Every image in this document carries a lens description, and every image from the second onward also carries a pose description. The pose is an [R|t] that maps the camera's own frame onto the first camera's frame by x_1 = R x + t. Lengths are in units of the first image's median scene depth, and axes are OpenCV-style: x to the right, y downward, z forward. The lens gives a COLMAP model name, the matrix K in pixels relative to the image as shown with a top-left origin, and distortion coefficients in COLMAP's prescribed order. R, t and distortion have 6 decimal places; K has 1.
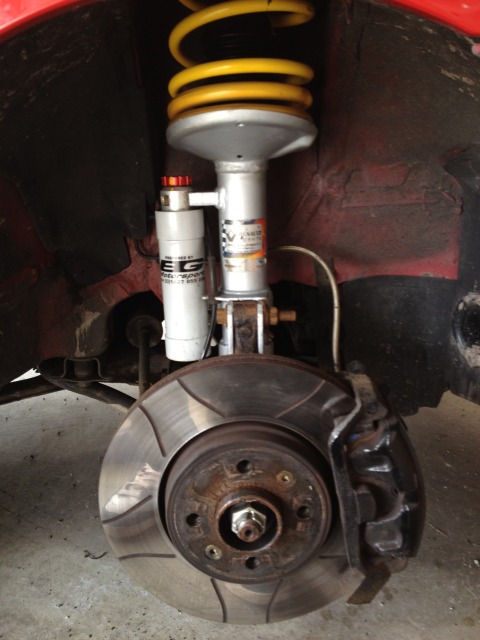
lens RADIAL K [[614.5, 0, 242.7], [0, 614.5, 320.1], [0, 0, 1]] dist [-0.023341, 0.000000]
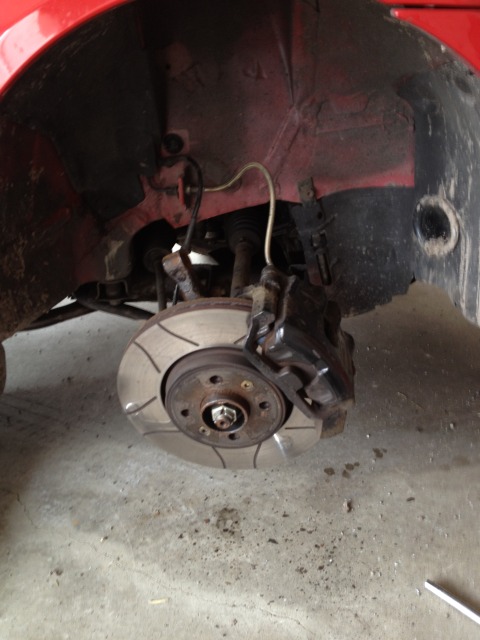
lens RADIAL K [[604.0, 0, 236.4], [0, 604.0, 320.1], [0, 0, 1]] dist [-0.038037, 0.000000]
pose [[0.996147, -0.087262, -0.008690, -0.014107], [0.087694, 0.991050, 0.100644, 0.041840], [-0.000170, -0.101018, 0.994885, -0.193471]]
